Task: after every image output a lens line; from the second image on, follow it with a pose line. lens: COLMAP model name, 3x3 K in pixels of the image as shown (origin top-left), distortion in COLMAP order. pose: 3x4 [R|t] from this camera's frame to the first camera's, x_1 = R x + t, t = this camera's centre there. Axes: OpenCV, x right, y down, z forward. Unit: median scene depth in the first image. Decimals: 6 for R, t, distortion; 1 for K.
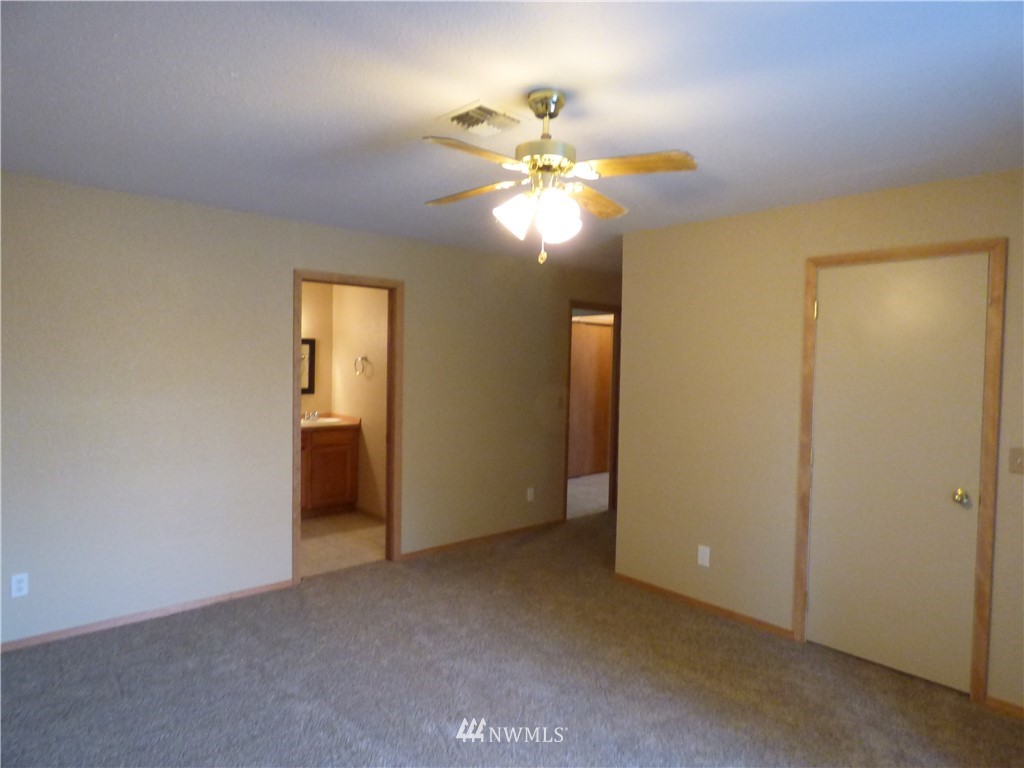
lens RADIAL K [[628.2, 0, 514.6], [0, 628.2, 382.7], [0, 0, 1]] dist [0.000519, -0.022863]
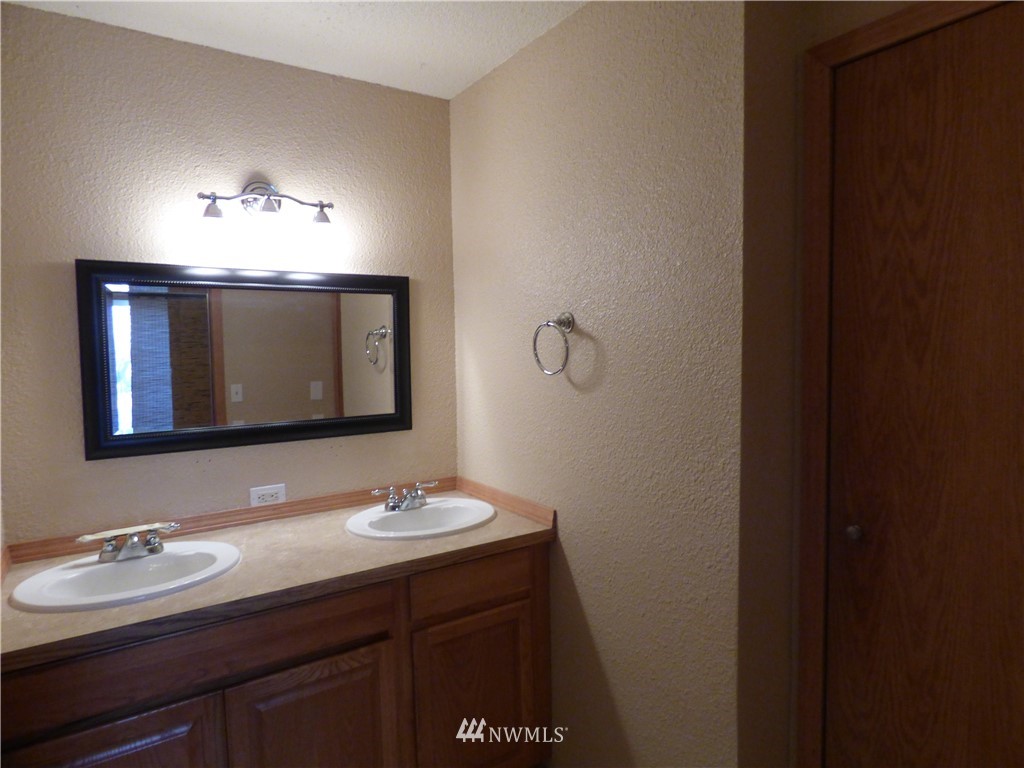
lens RADIAL K [[628.2, 0, 514.6], [0, 628.2, 382.7], [0, 0, 1]] dist [0.000519, -0.022863]
pose [[0.988376, -0.032397, -0.148537, -0.216283], [0.038686, 0.998464, 0.039652, -0.022392], [0.147024, -0.044938, 0.988112, 0.685942]]
